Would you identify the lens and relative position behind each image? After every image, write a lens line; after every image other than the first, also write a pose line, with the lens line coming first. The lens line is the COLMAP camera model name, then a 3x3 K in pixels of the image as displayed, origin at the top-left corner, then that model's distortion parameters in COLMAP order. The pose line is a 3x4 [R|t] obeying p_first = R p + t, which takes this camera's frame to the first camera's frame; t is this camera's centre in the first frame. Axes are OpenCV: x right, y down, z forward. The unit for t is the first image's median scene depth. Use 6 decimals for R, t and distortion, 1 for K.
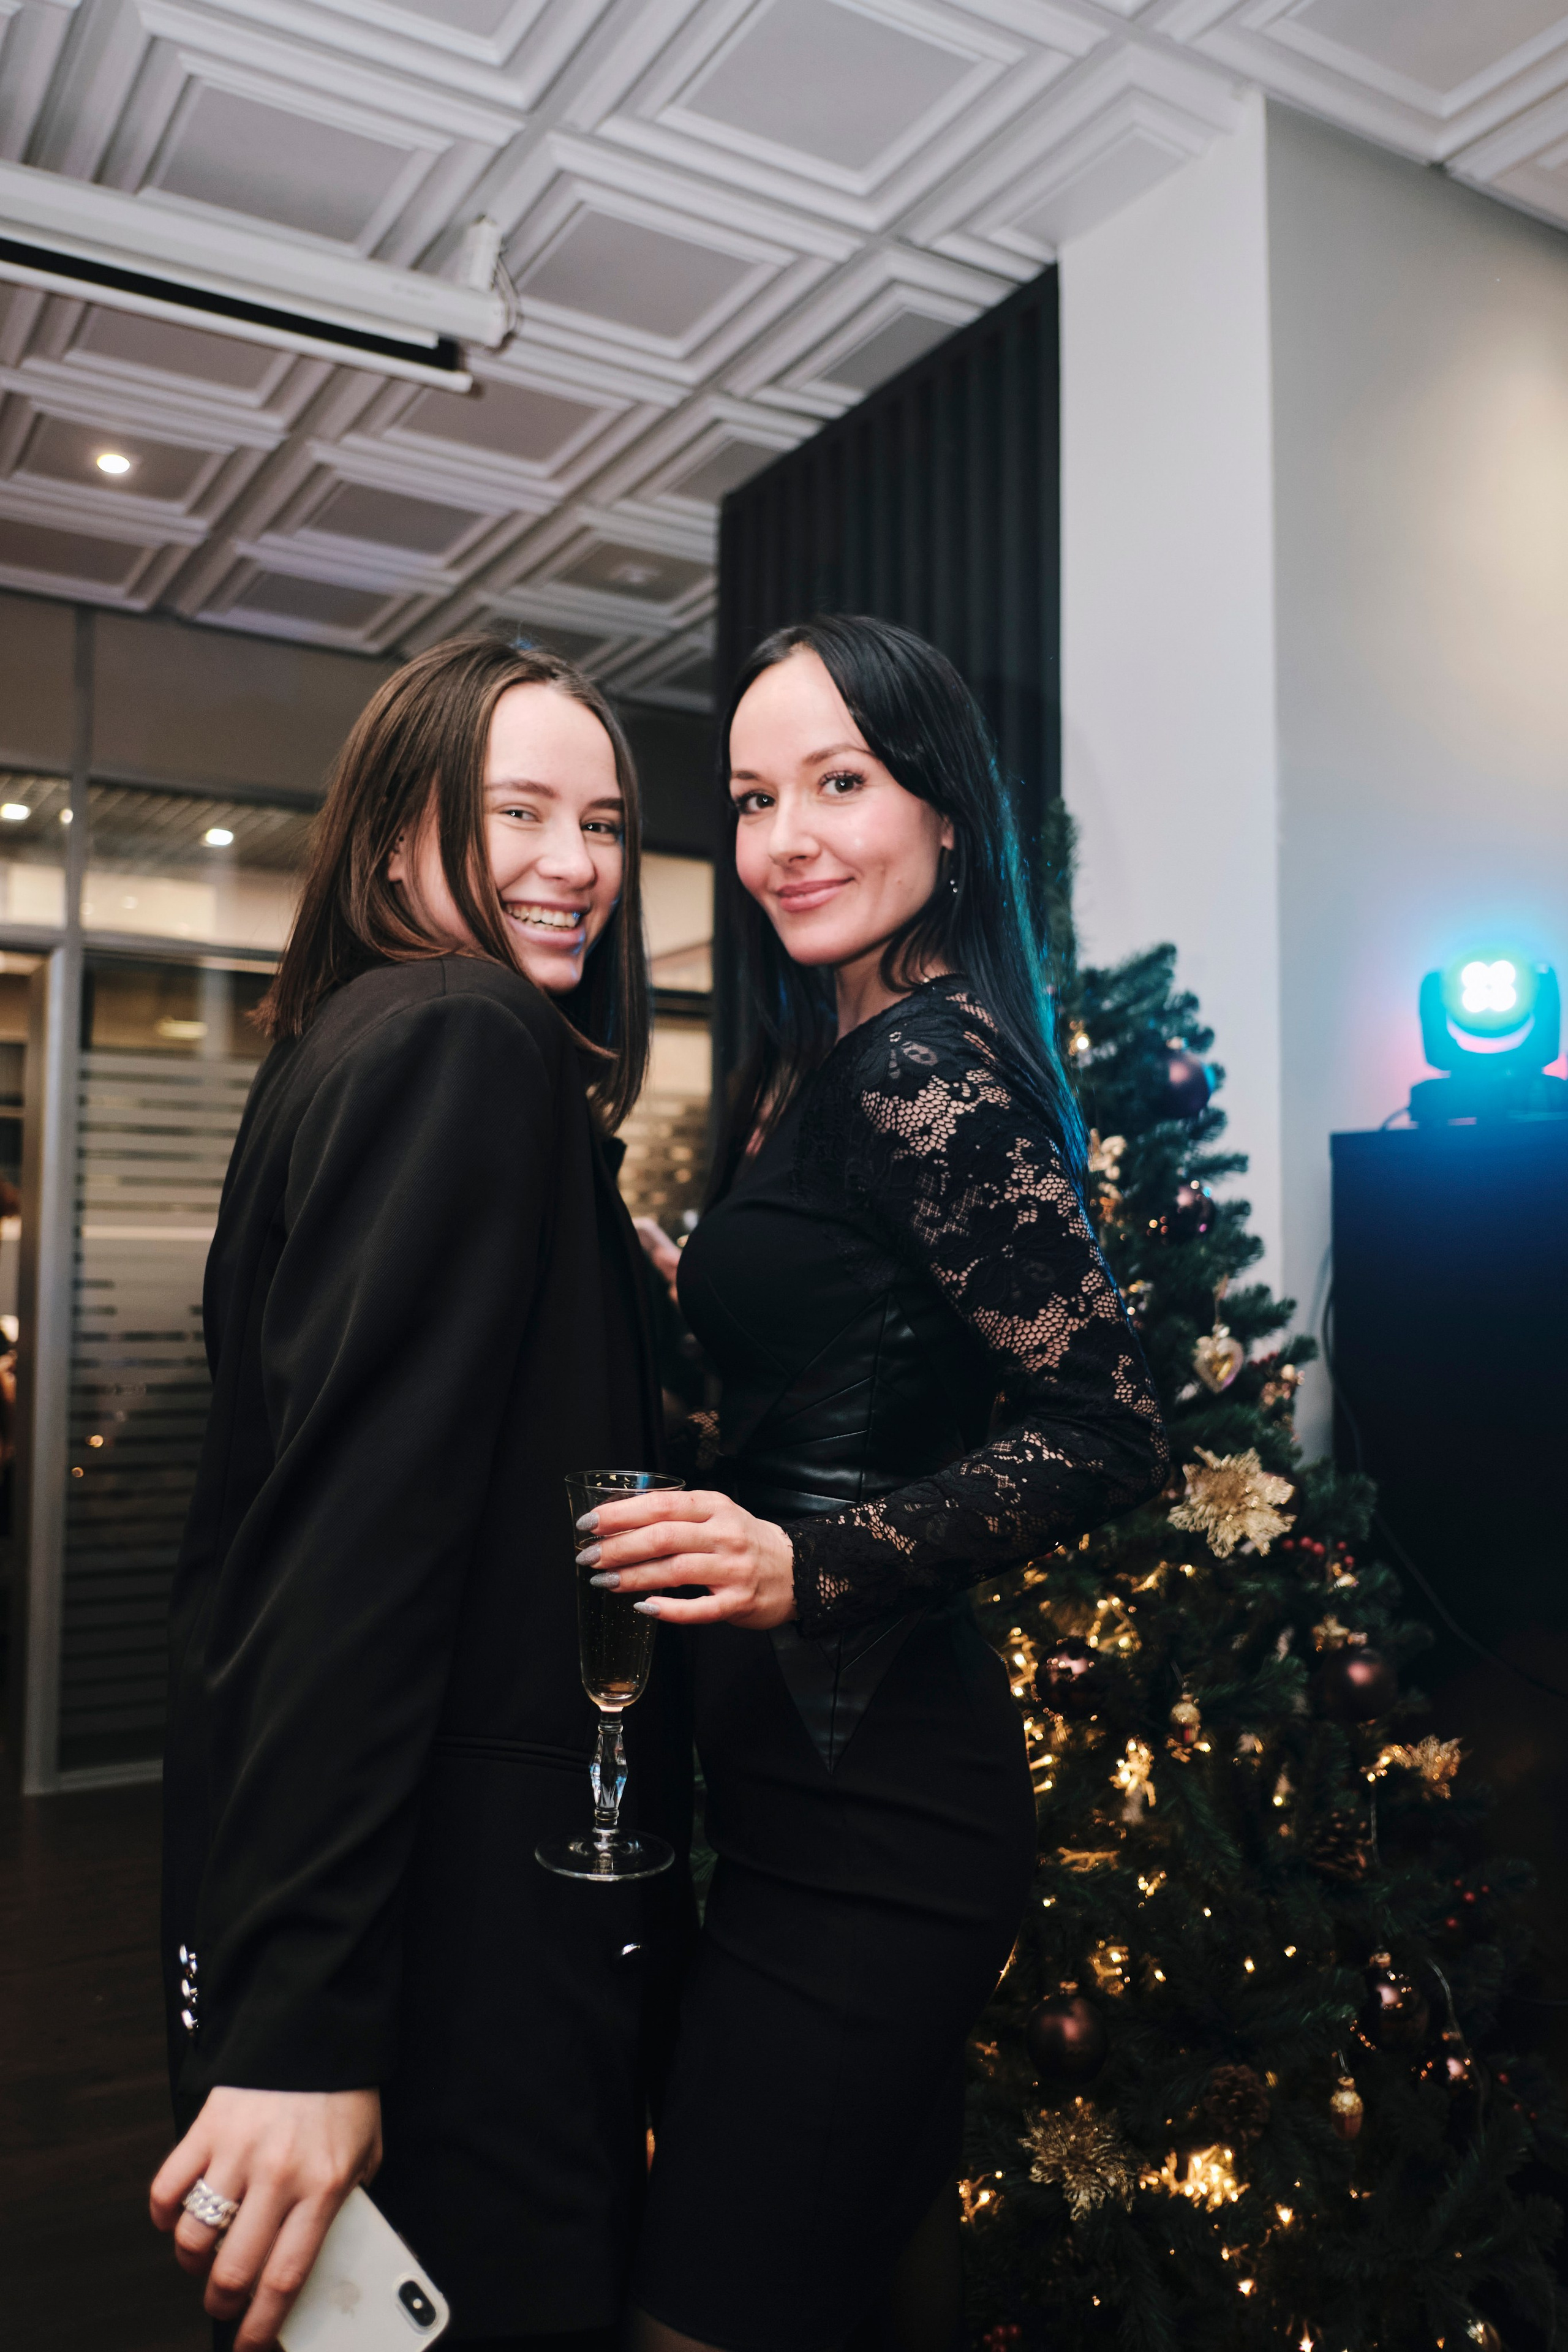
lens RADIAL K [[1925.3, 0, 788.8], [0, 1925.3, 1150.2], [0, 0, 1]] dist [0.006217, 0.007319]
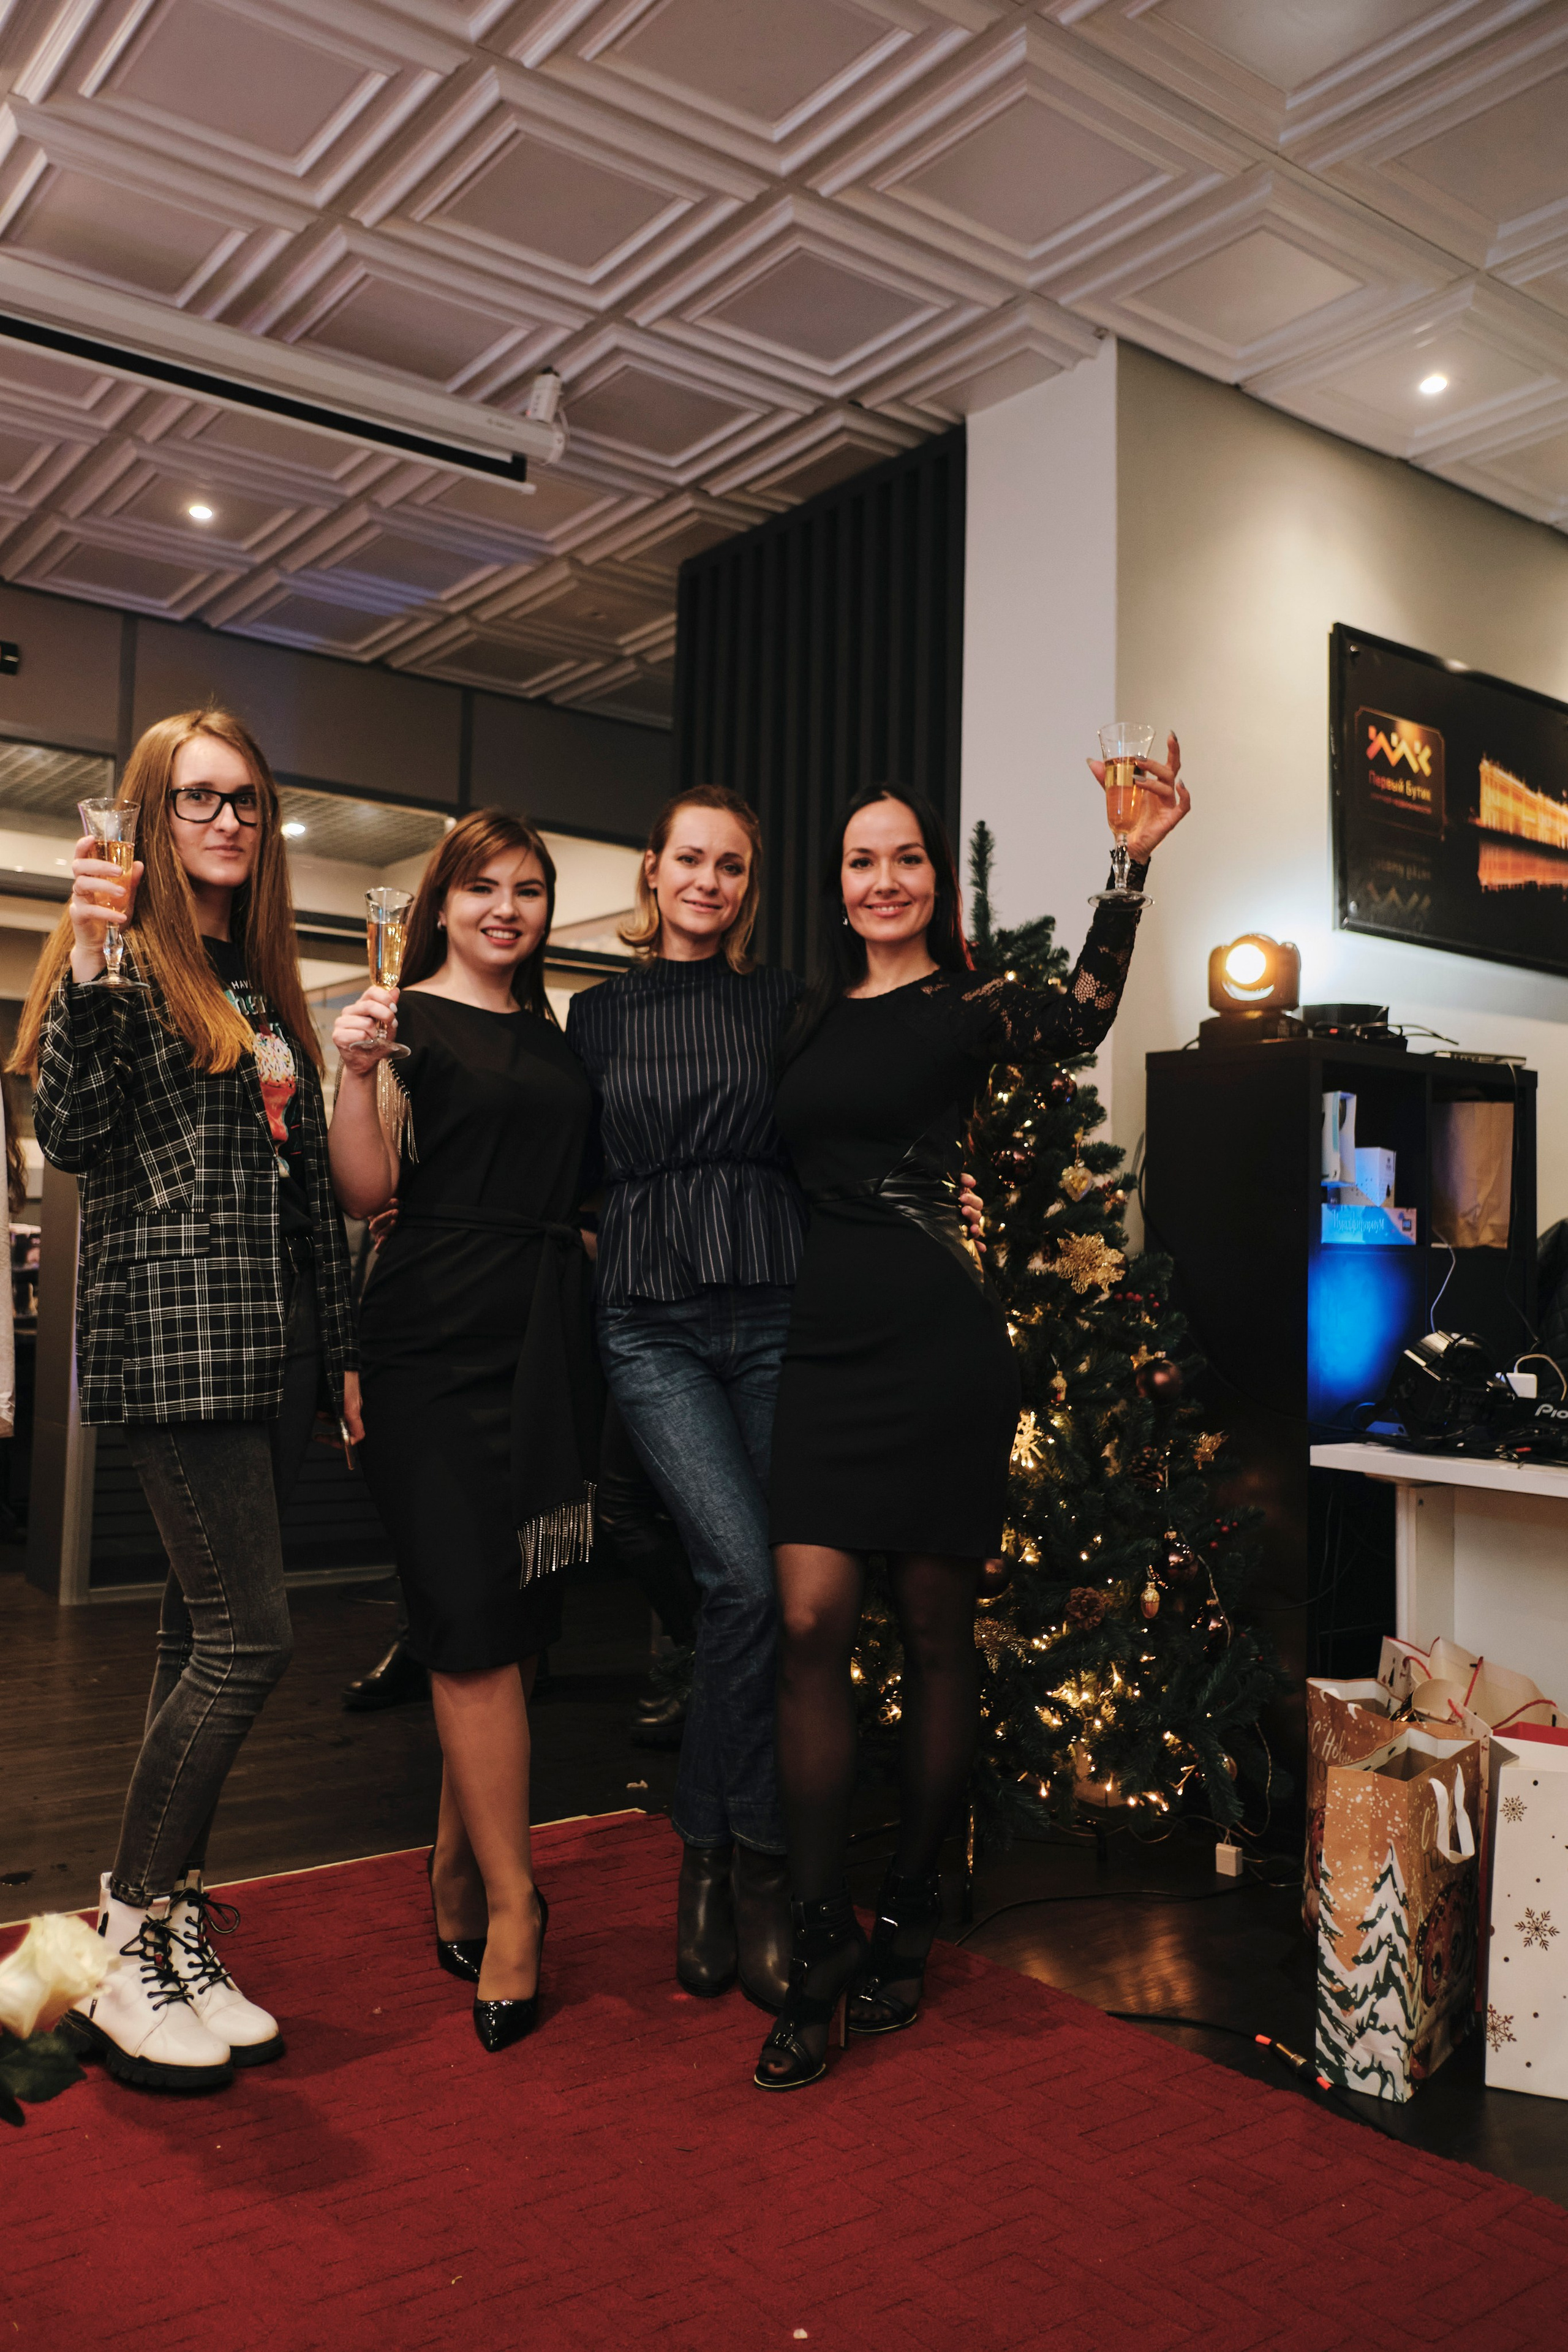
lens RADIAL K [[1925.3, 0, 788.8], [0, 1925.3, 1150.2], [0, 0, 1]] dist [0.006217, 0.007319]
pose [[0.994037, 0.021390, 0.106927, -0.133637], [-0.022076, 0.999743, 0.005237, 0.059276], [-0.106788, -0.007566, 0.994253, -0.399513]]
